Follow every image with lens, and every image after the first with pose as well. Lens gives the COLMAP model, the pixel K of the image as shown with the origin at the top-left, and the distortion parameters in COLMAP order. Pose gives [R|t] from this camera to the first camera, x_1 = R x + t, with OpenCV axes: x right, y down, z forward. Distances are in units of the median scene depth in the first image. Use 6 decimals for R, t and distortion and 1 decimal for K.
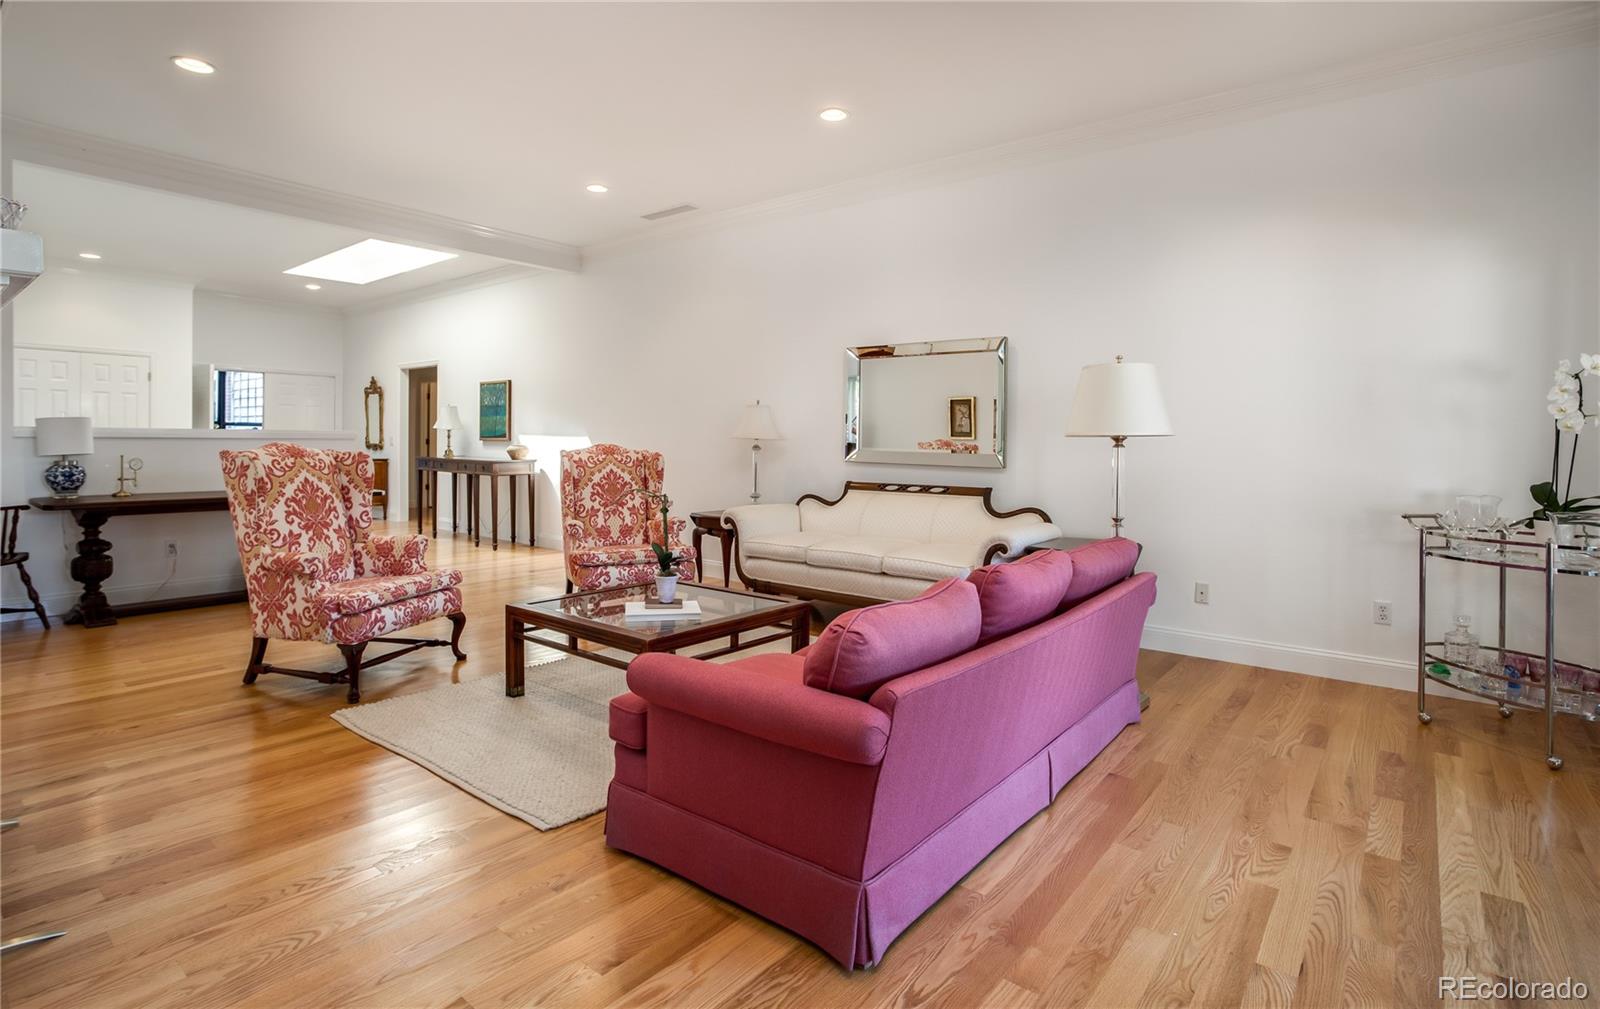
lens RADIAL K [[794.7, 0, 800.7], [0, 794.7, 443.7], [0, 0, 1]] dist [-0.053399, 0.023201]
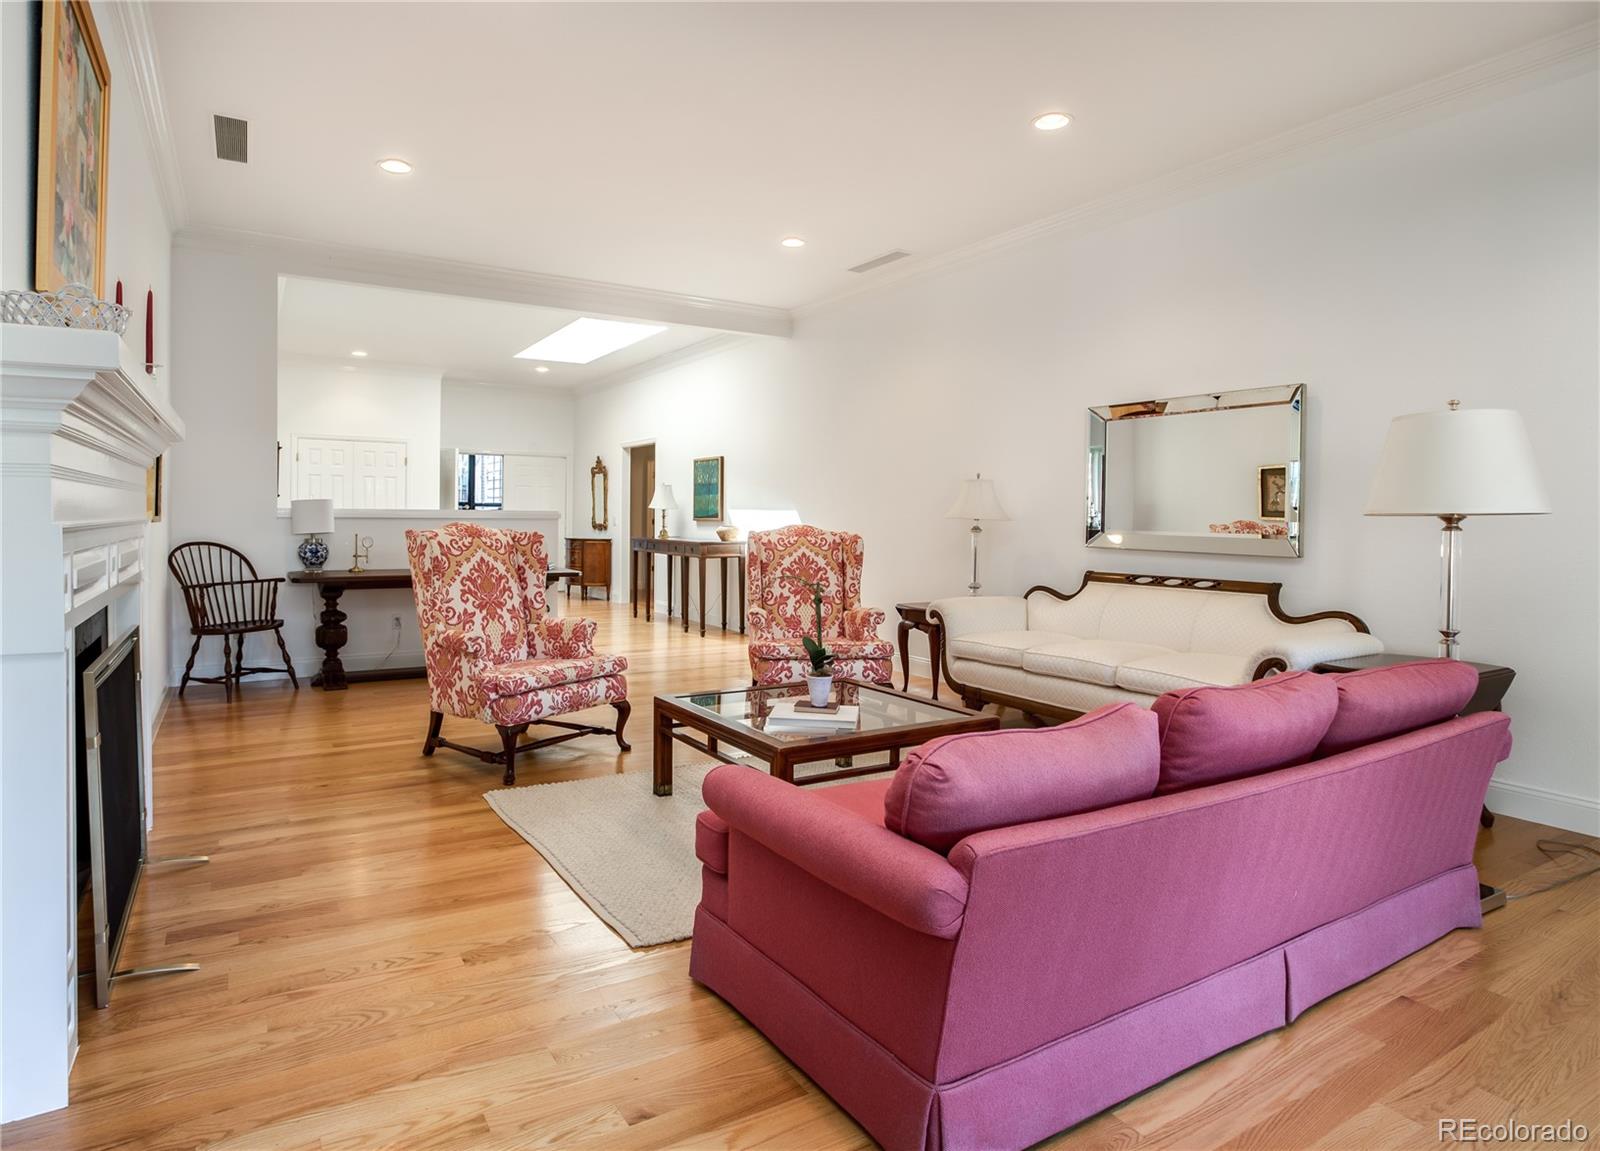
lens RADIAL K [[880.8, 0, 796.7], [0, 880.8, 524.7], [0, 0, 1]] dist [-0.058130, 0.030564]
pose [[0.934753, 0.001974, -0.355291, 0.141202], [-0.001904, 0.999998, 0.000547, 0.000017], [0.355292, 0.000165, 0.934755, 0.080018]]
